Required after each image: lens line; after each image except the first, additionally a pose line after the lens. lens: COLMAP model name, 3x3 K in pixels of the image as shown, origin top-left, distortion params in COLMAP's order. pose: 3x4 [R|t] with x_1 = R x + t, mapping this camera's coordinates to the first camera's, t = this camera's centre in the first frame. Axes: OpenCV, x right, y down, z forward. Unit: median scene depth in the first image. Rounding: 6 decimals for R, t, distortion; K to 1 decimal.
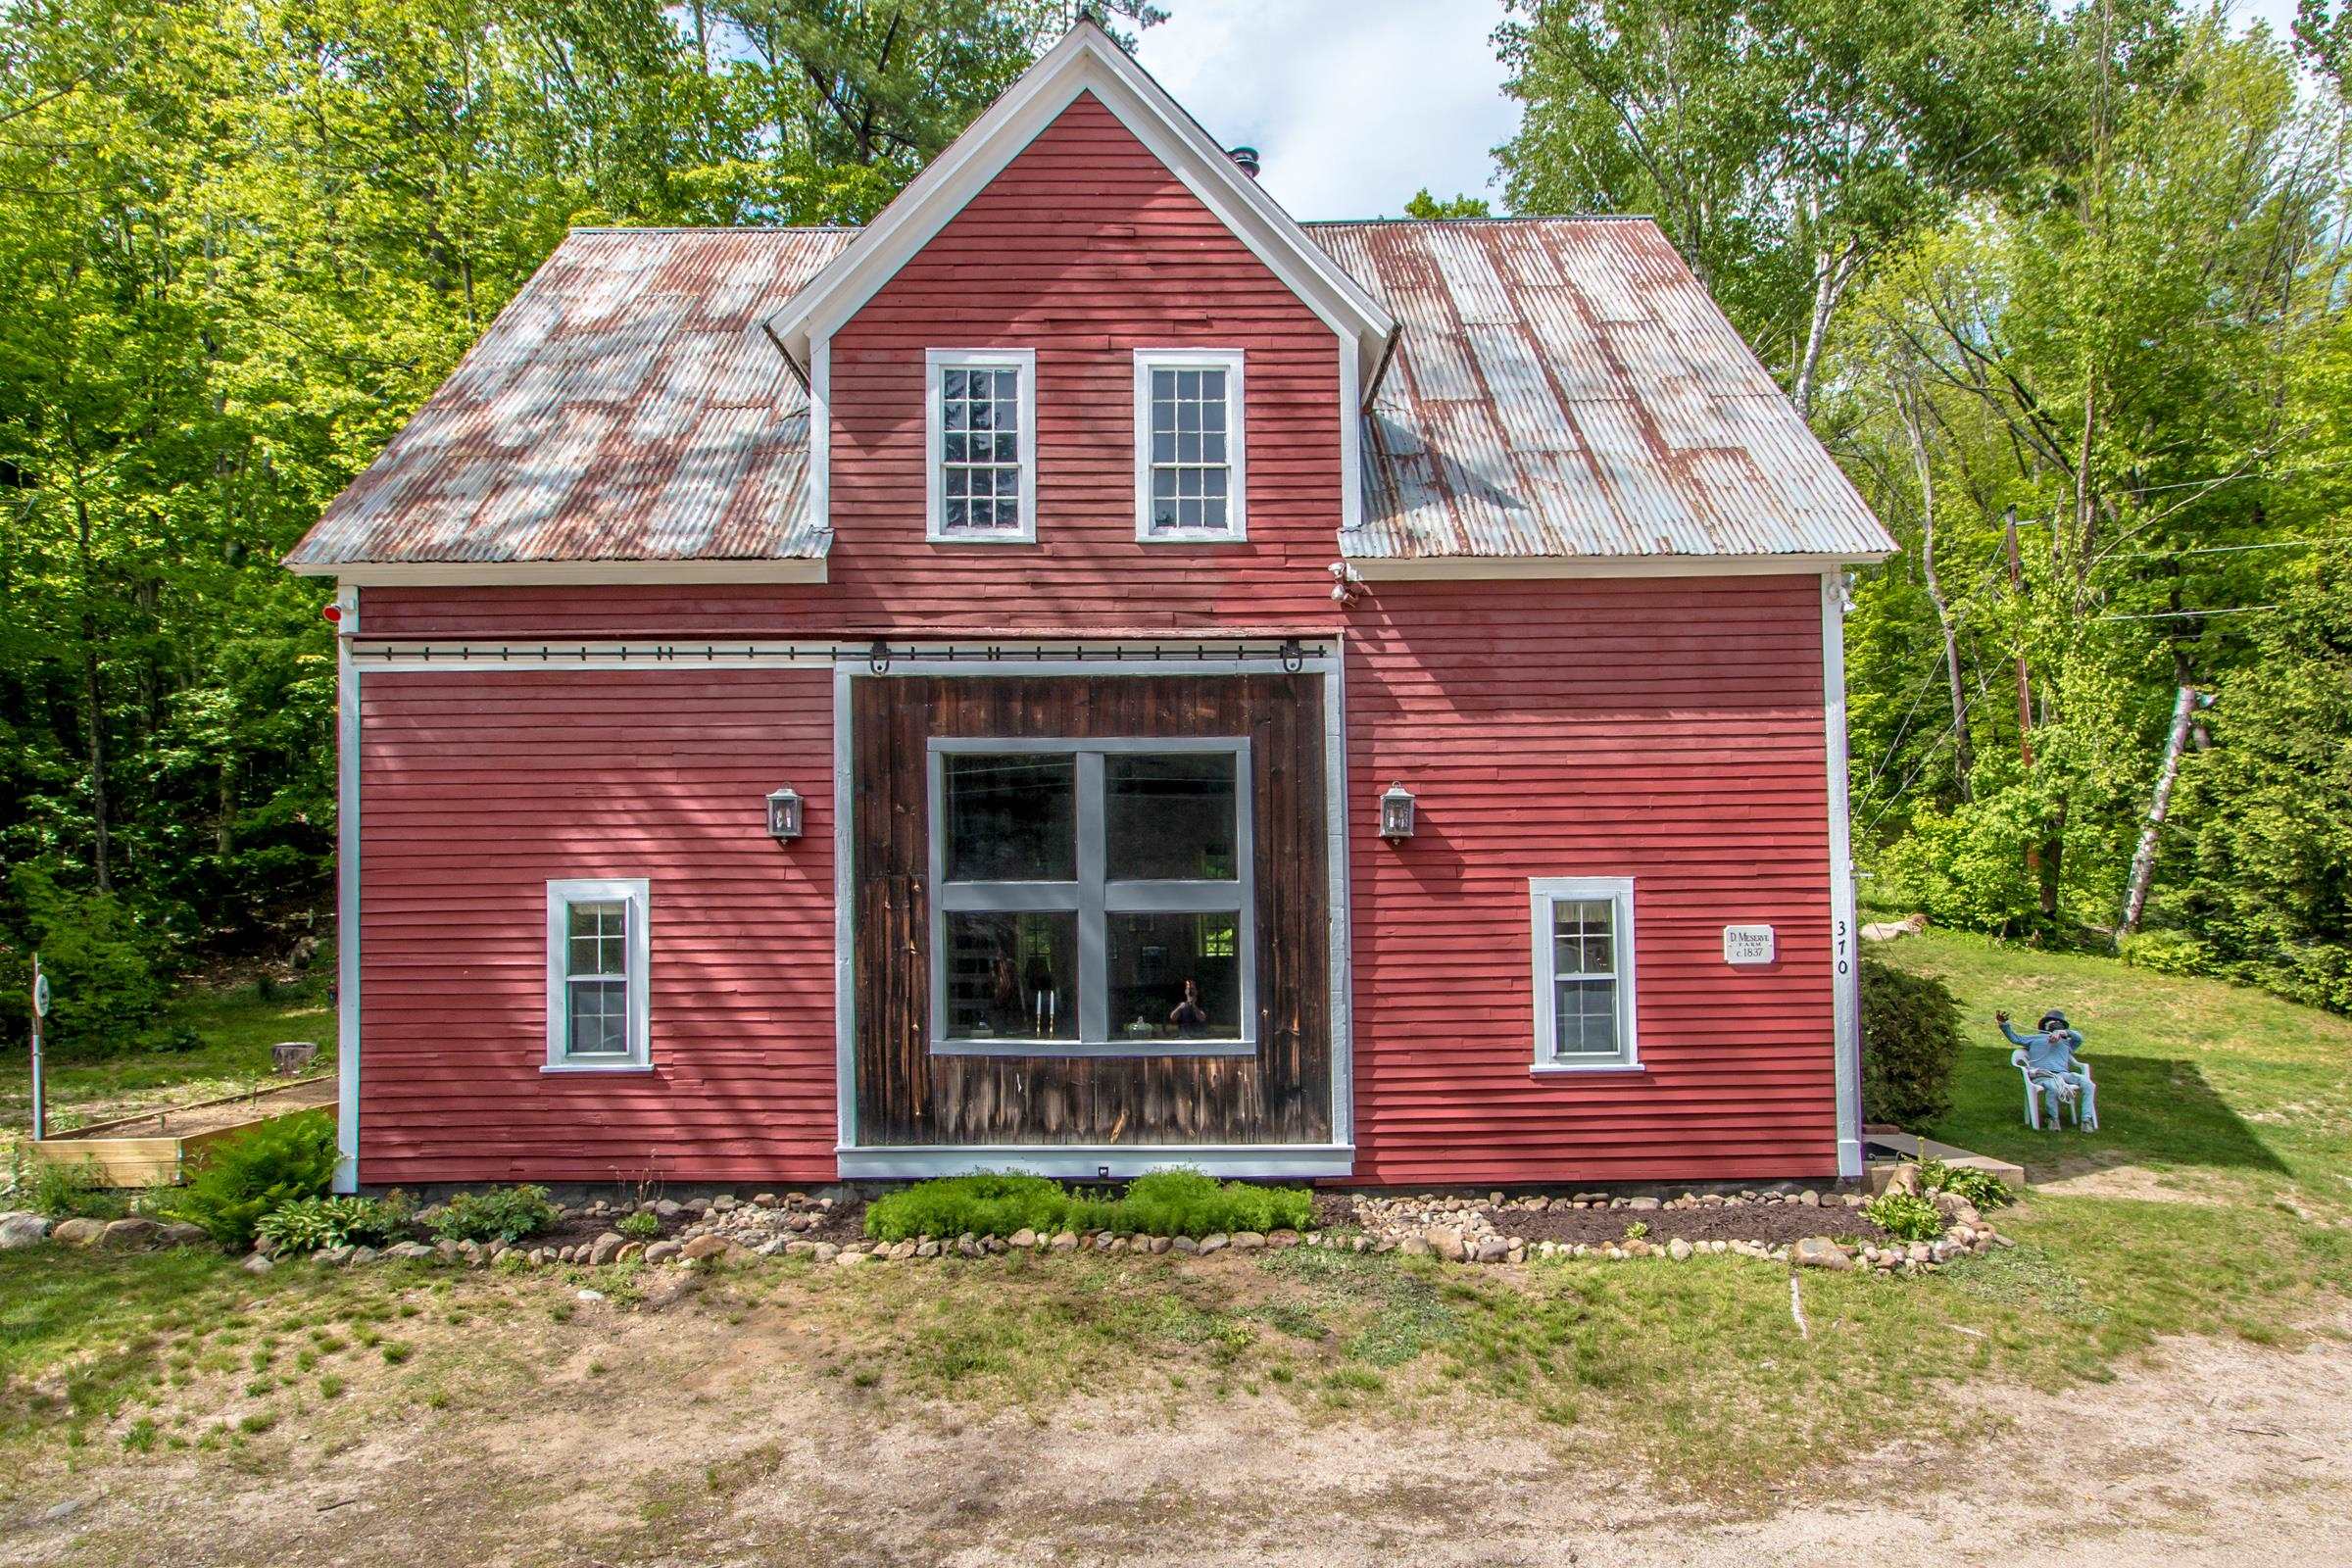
lens RADIAL K [[1140.0, 0, 1196.6], [0, 1140.0, 931.7], [0, 0, 1]] dist [-0.007396, -0.003001]
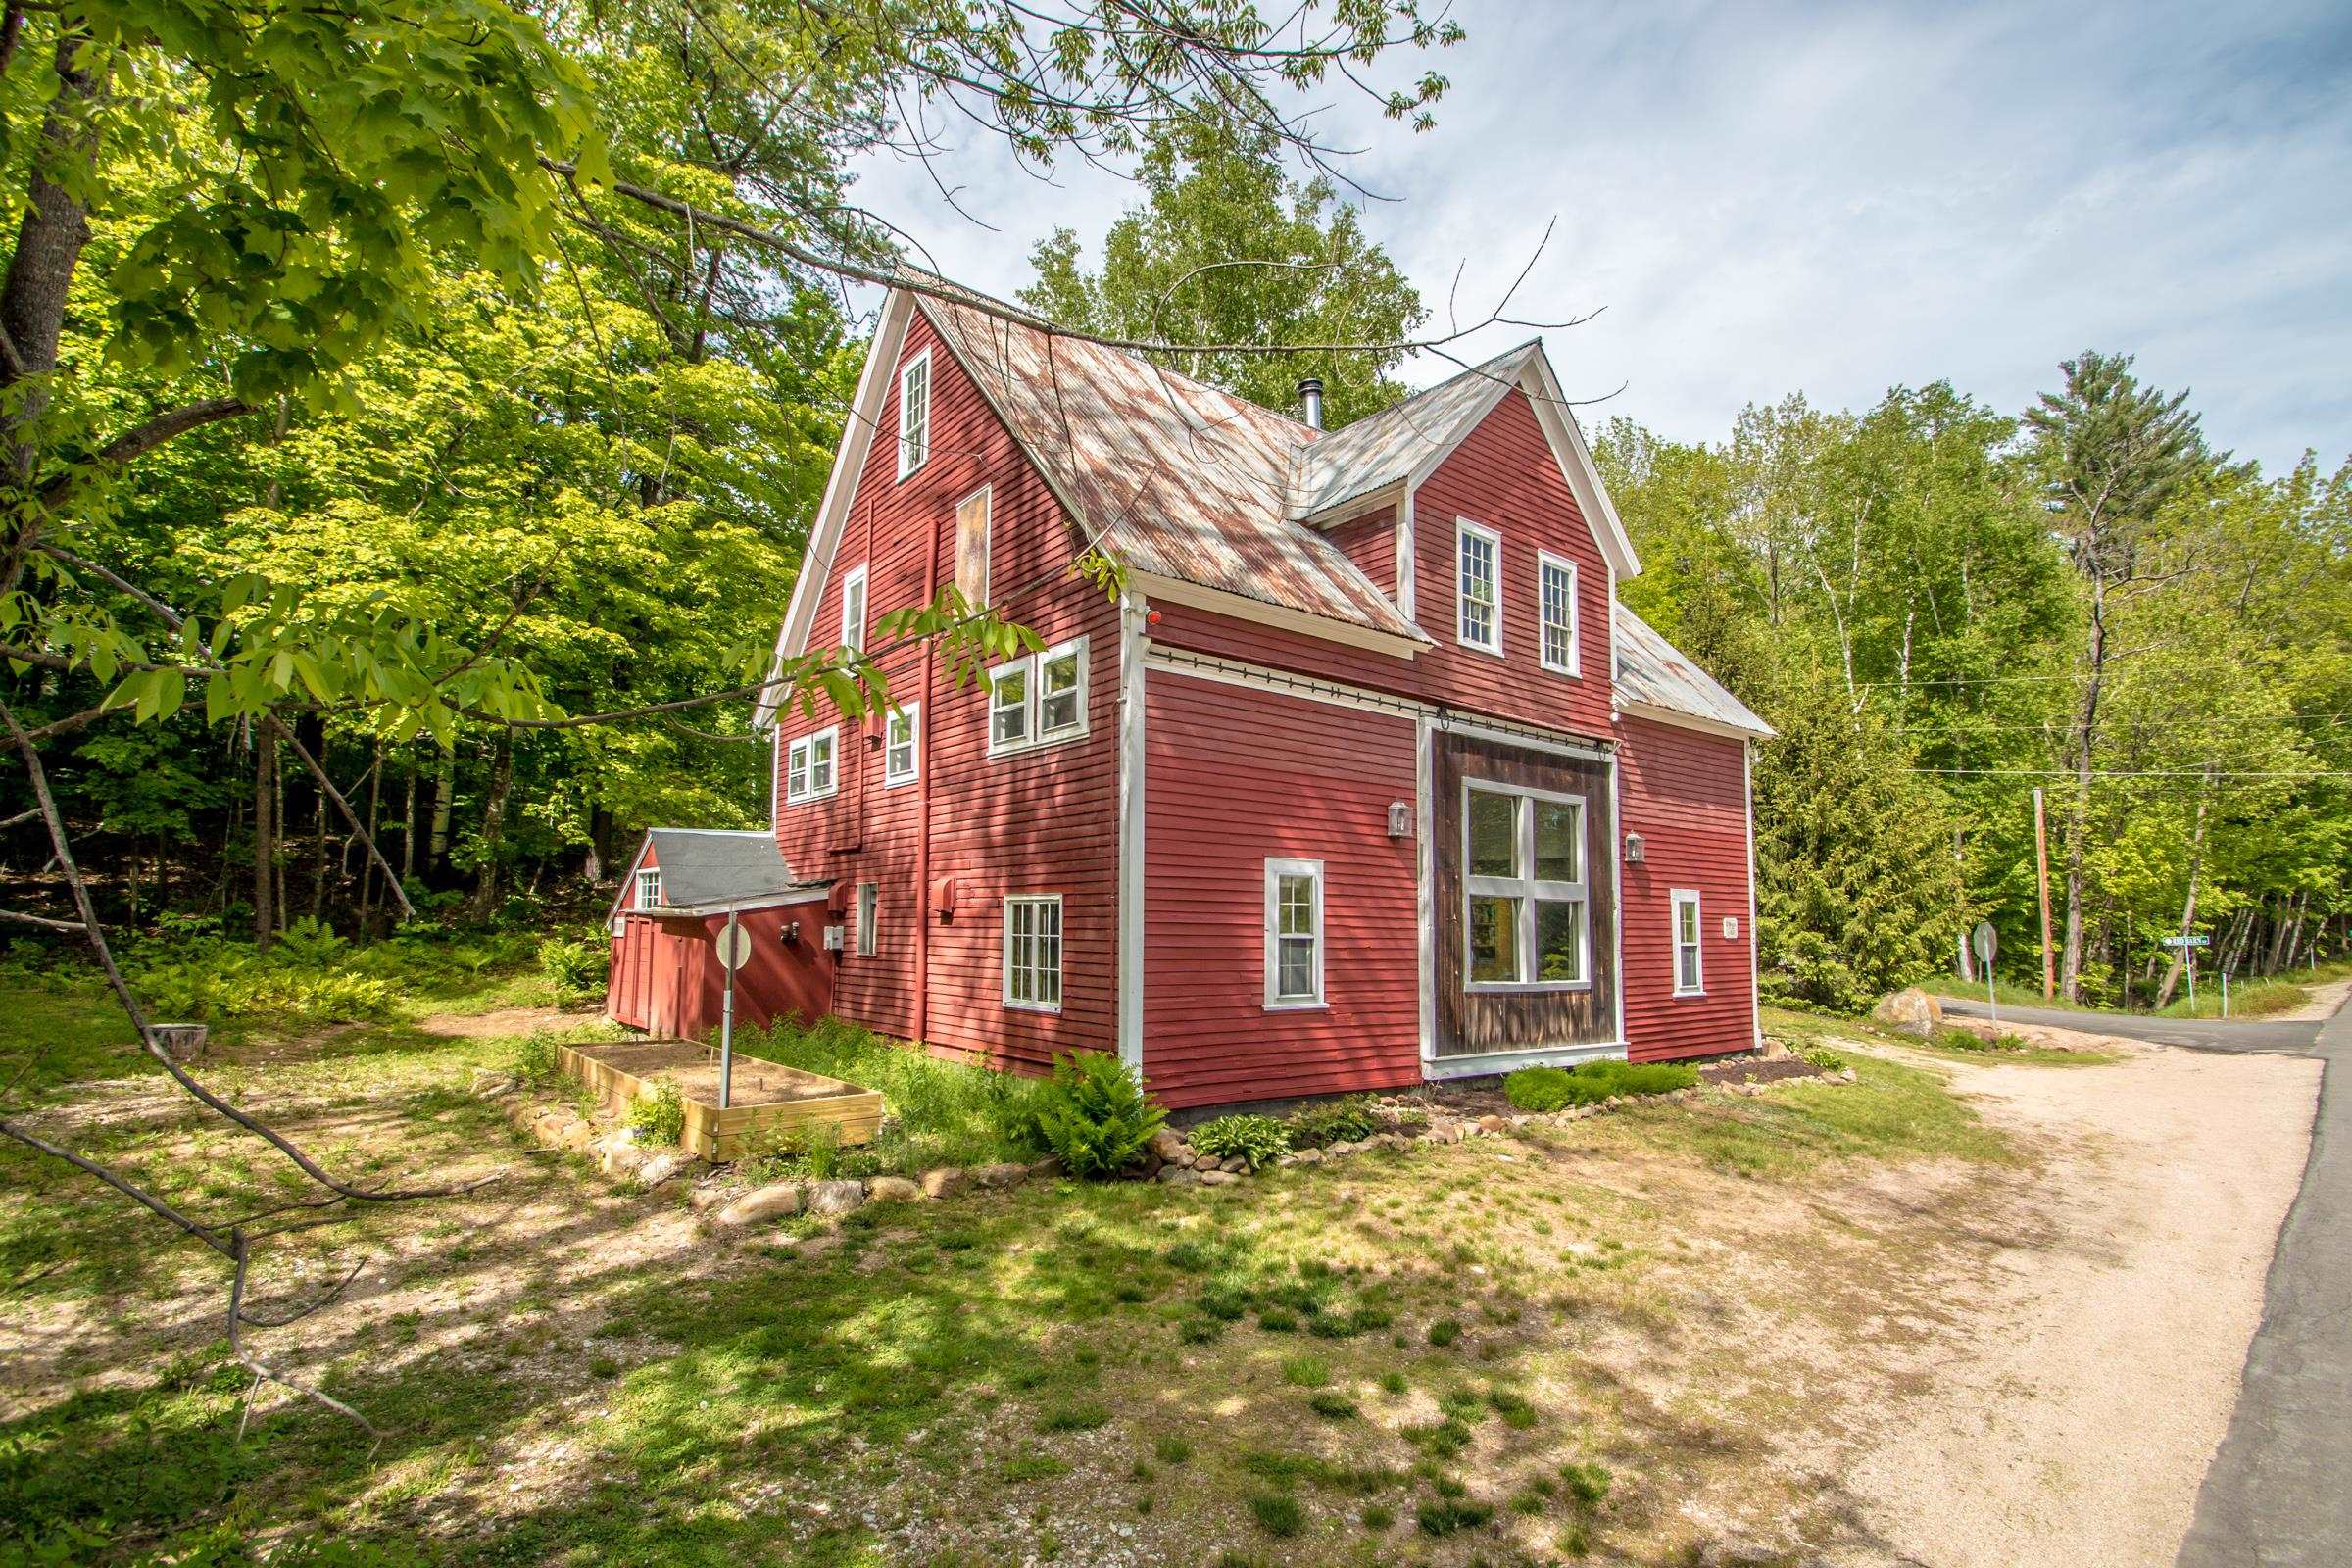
lens RADIAL K [[1140.0, 0, 1185.5], [0, 1140.0, 797.7], [0, 0, 1]] dist [-0.007396, -0.003001]
pose [[0.778305, 0.091138, 0.621237, -1.432834], [-0.046131, 0.995036, -0.088181, 0.004715], [-0.626190, 0.039973, 0.778645, 0.072395]]
